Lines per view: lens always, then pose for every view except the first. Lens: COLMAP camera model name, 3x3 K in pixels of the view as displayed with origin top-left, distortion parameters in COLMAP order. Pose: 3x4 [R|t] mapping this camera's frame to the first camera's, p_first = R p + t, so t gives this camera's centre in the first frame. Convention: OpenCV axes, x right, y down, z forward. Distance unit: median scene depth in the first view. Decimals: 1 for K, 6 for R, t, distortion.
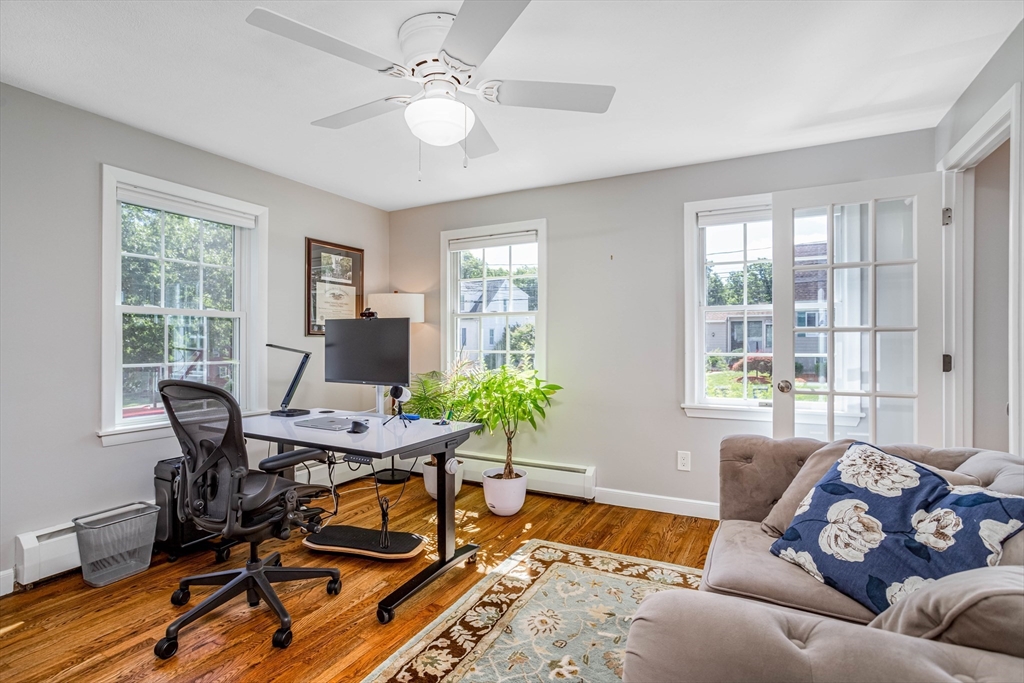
lens RADIAL K [[494.8, 0, 516.3], [0, 494.8, 339.9], [0, 0, 1]] dist [-0.041631, 0.020006]
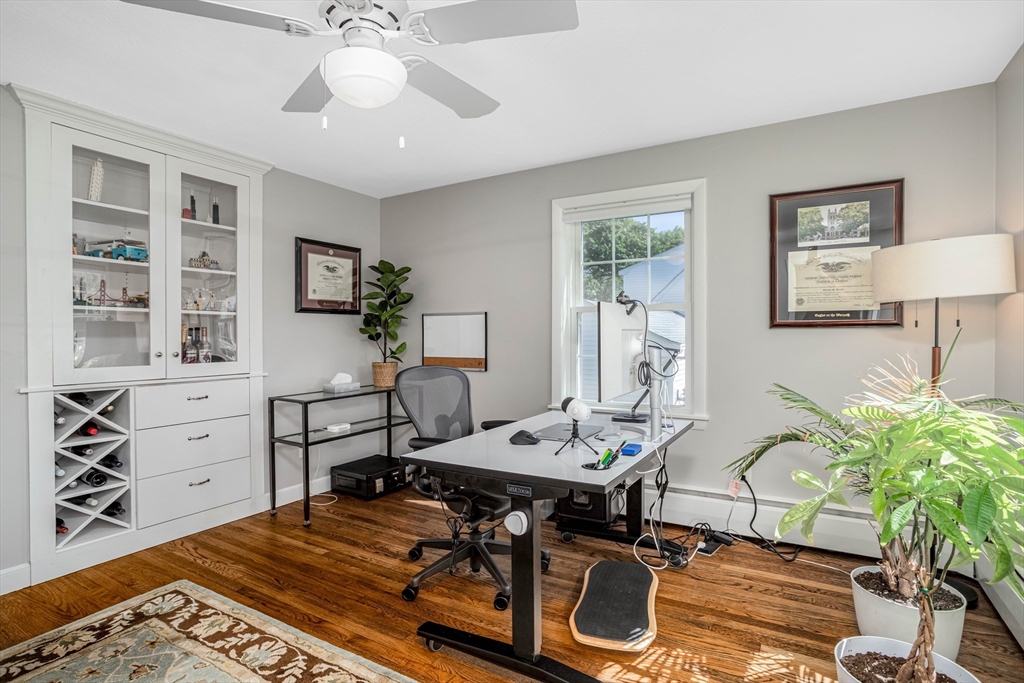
lens RADIAL K [[494.8, 0, 519.5], [0, 494.8, 339.9], [0, 0, 1]] dist [-0.041631, 0.020006]
pose [[-0.050288, 0.016645, -0.998596, 0.383028], [0.004808, 0.999854, 0.016424, -0.004267], [0.998723, -0.003975, -0.050360, 0.752240]]
